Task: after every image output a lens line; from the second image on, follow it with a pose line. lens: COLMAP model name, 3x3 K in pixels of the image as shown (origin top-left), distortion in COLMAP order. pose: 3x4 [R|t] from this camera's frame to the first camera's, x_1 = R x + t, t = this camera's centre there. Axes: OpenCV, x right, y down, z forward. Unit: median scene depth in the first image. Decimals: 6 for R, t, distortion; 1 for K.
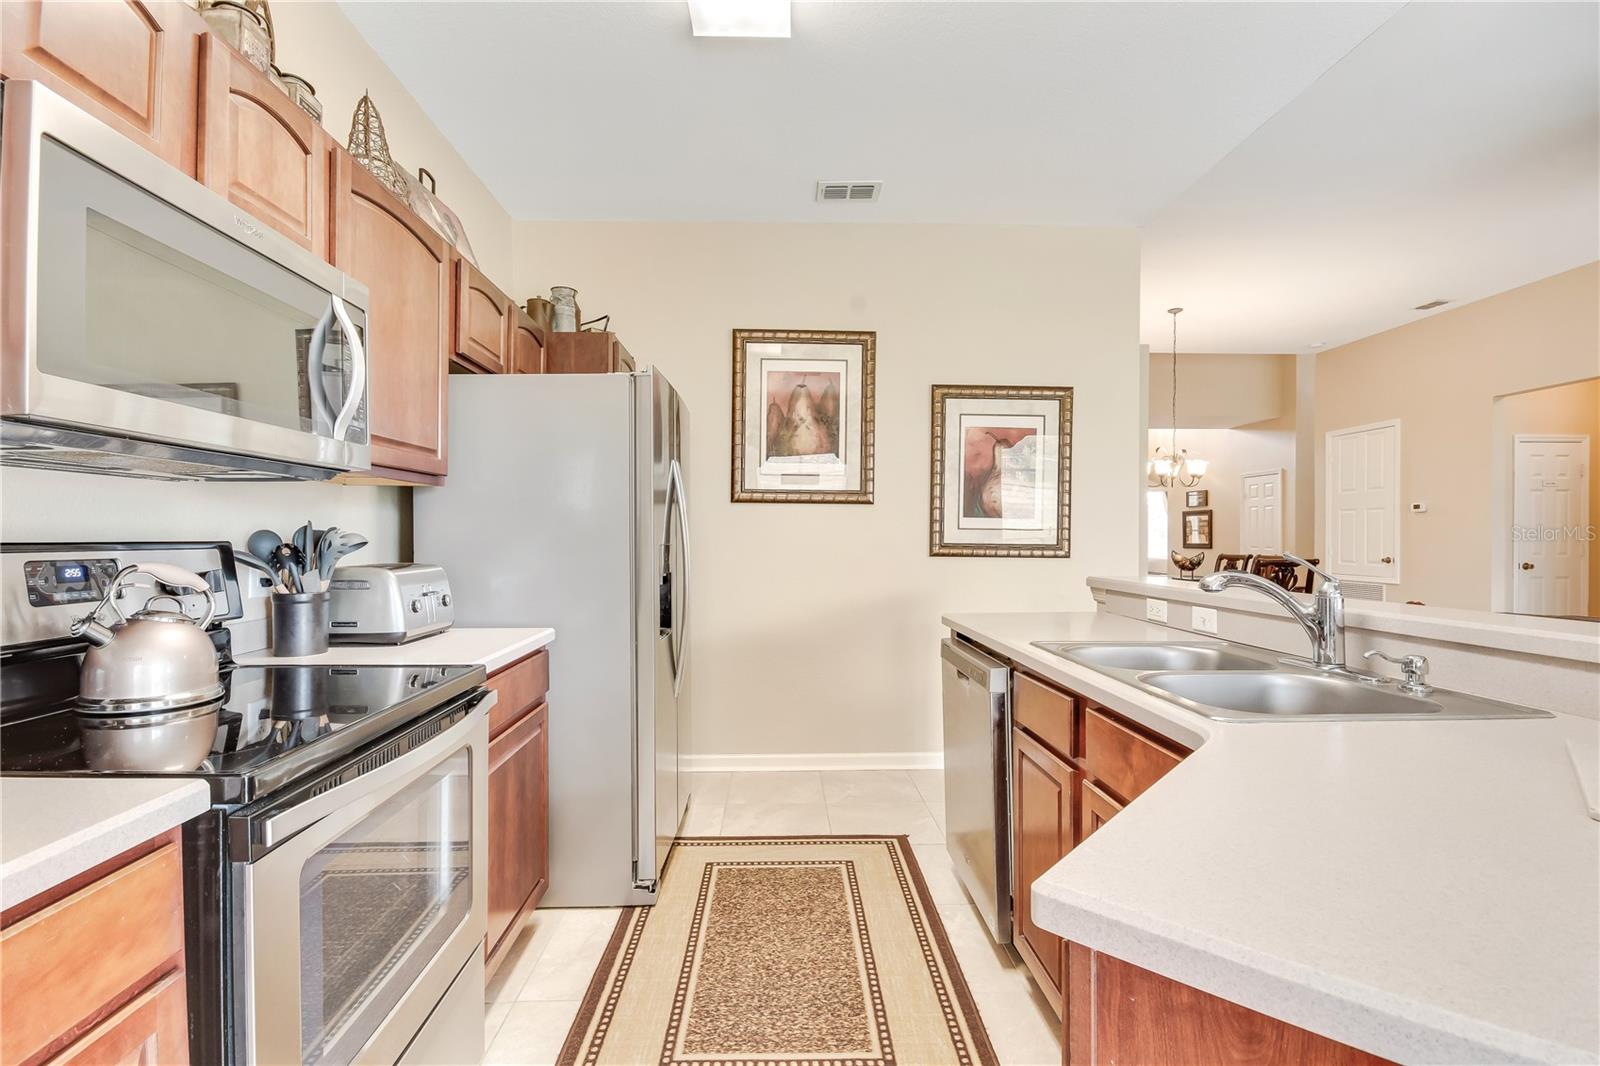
lens RADIAL K [[696.1, 0, 798.6], [0, 696.1, 537.2], [0, 0, 1]] dist [0.028247, -0.009801]
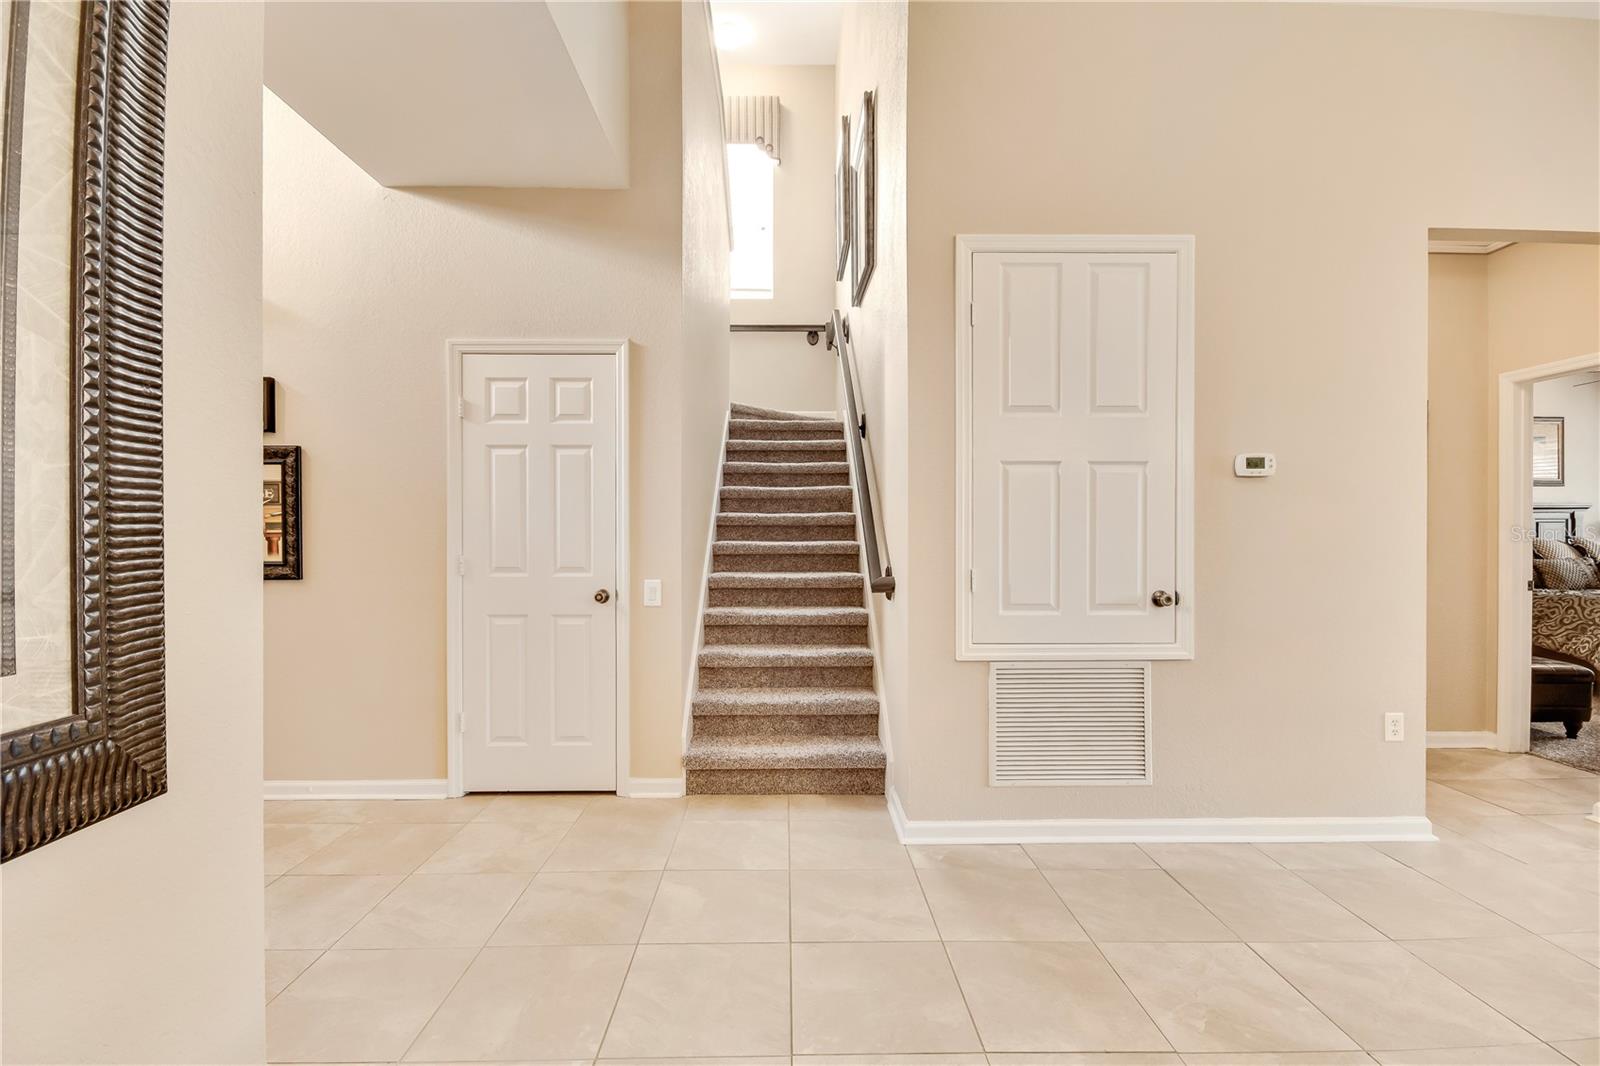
lens RADIAL K [[696.1, 0, 805.3], [0, 696.1, 527.3], [0, 0, 1]] dist [0.028247, -0.009801]
pose [[0.016799, -0.005340, 0.999845, 0.939822], [0.005399, 0.999972, 0.005250, -0.020071], [-0.999844, 0.005310, 0.016827, 2.478529]]
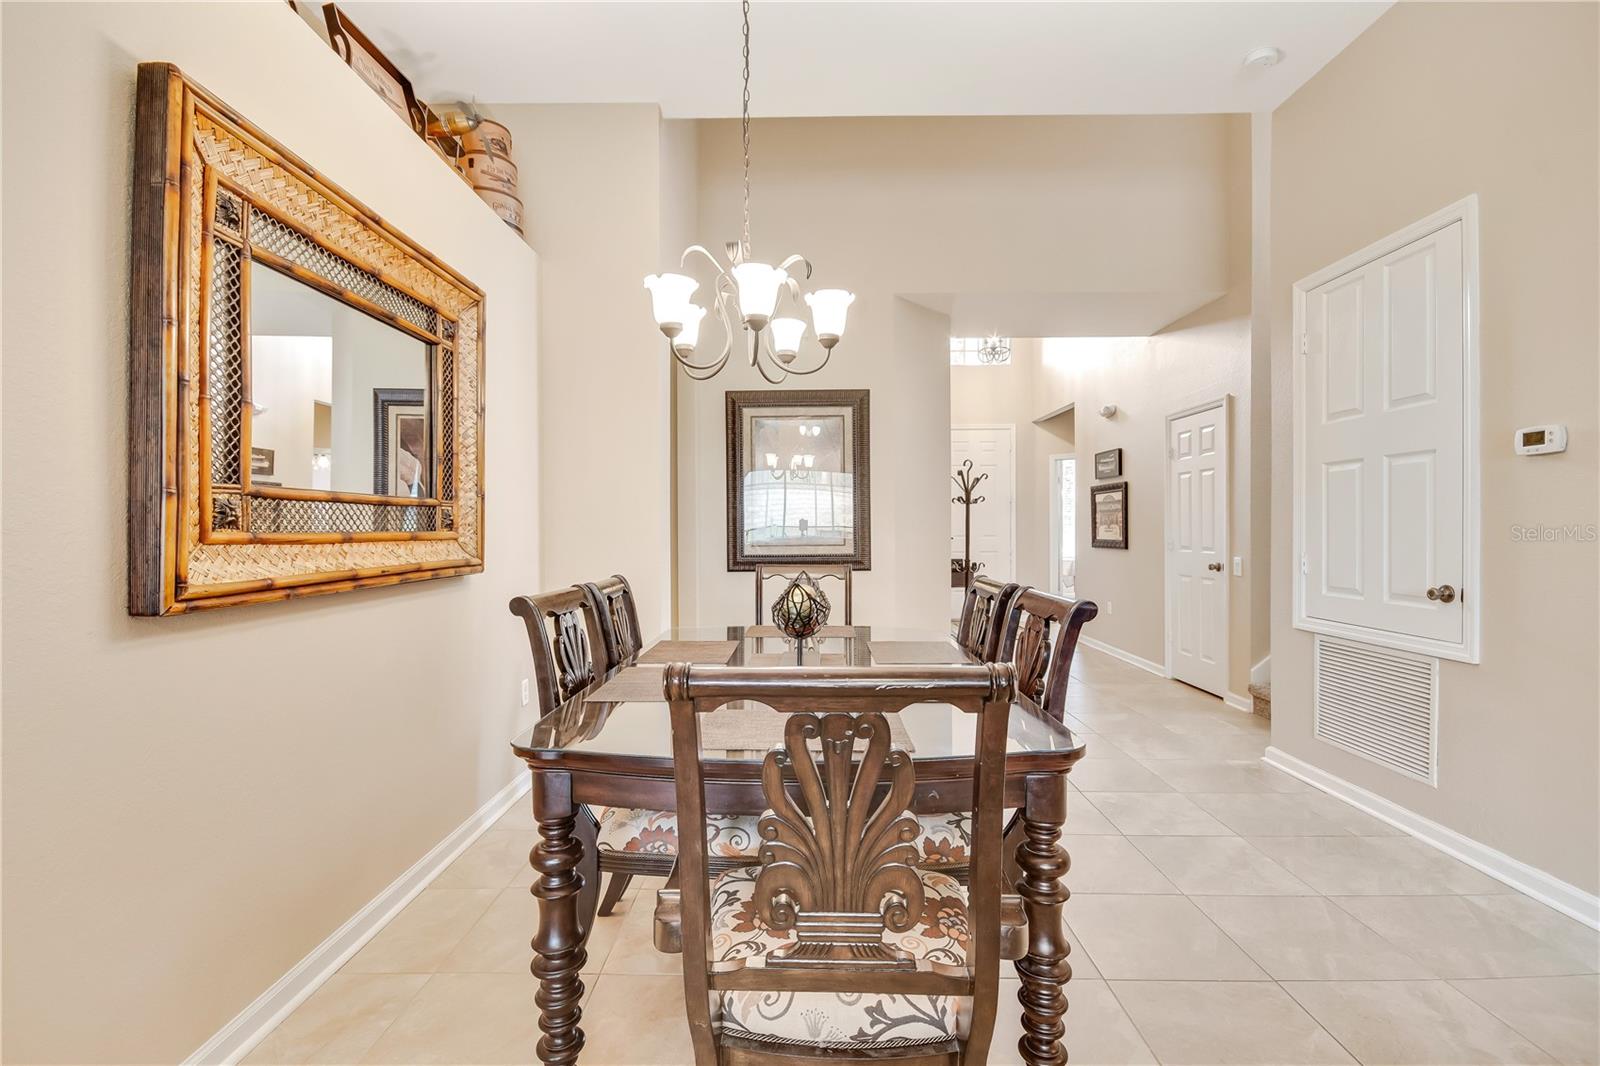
lens RADIAL K [[696.1, 0, 799.5], [0, 696.1, 524.2], [0, 0, 1]] dist [0.028247, -0.009801]
pose [[0.999081, -0.001934, -0.042808, 1.085643], [0.001648, 0.999976, -0.006703, -0.002729], [0.042820, 0.006626, 0.999061, 1.303123]]
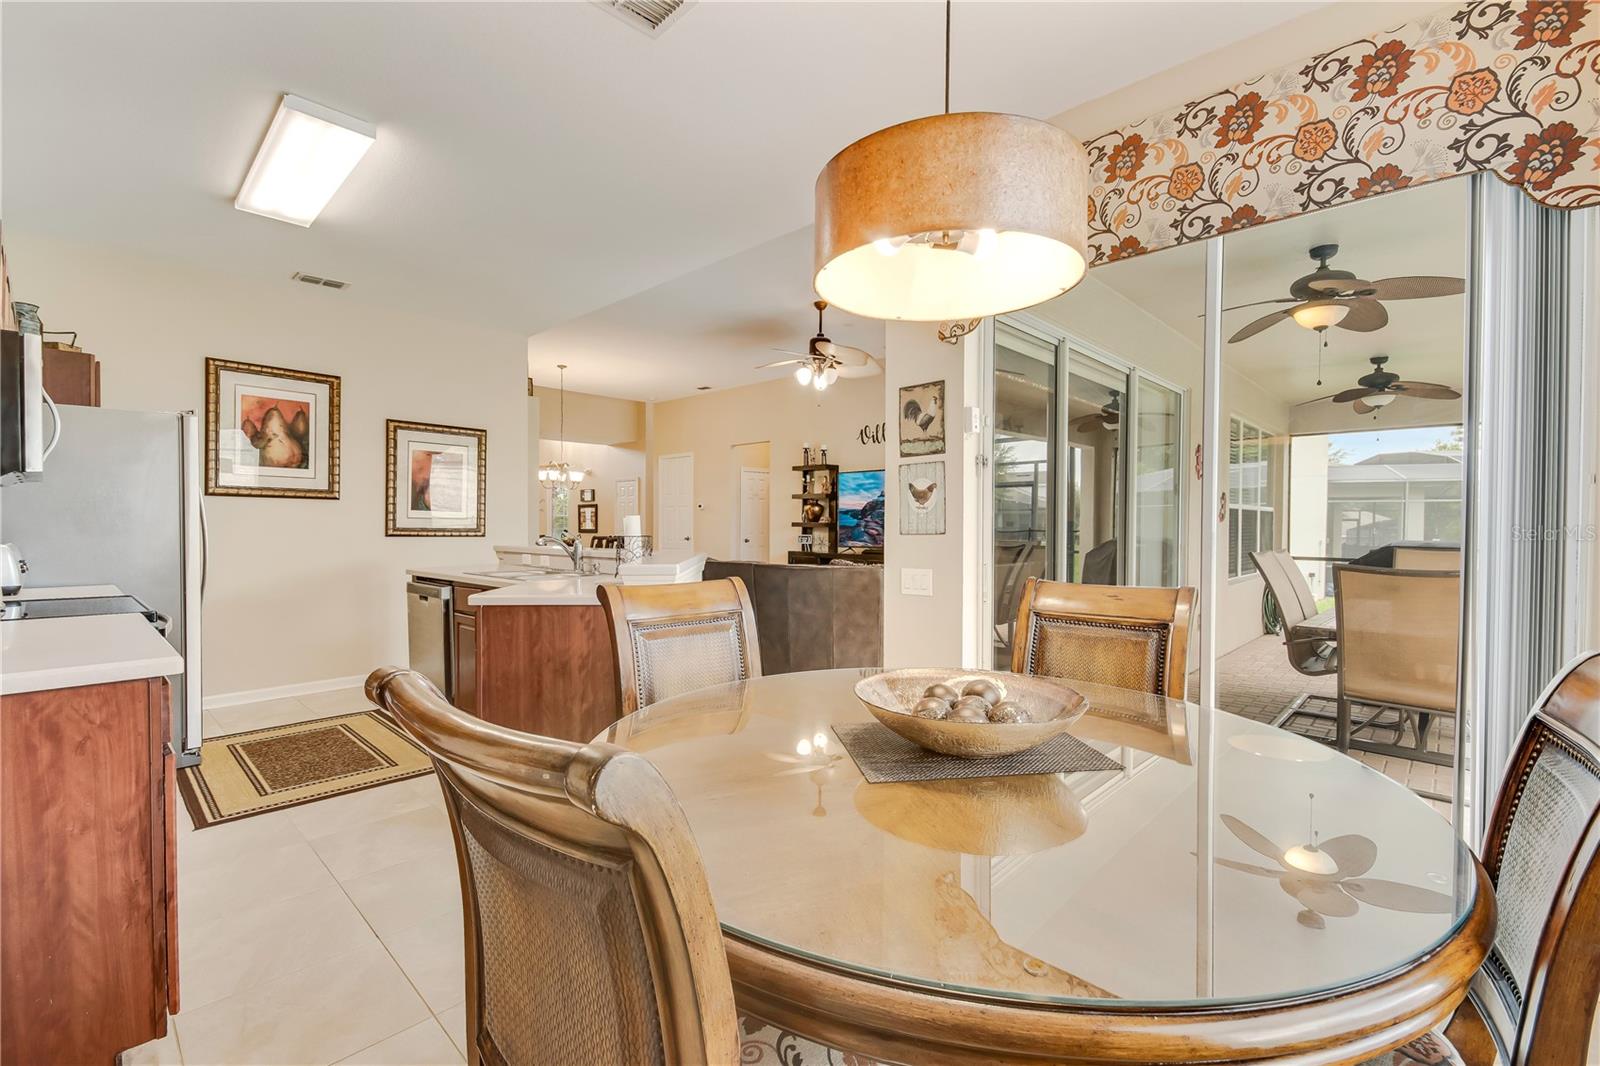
lens RADIAL K [[696.1, 0, 796.0], [0, 696.1, 529.6], [0, 0, 1]] dist [0.028247, -0.009801]
pose [[0.710450, -0.004614, 0.703733, -0.233313], [0.000145, 0.999979, 0.006410, 0.003180], [-0.703748, -0.004452, 0.710436, -0.641090]]
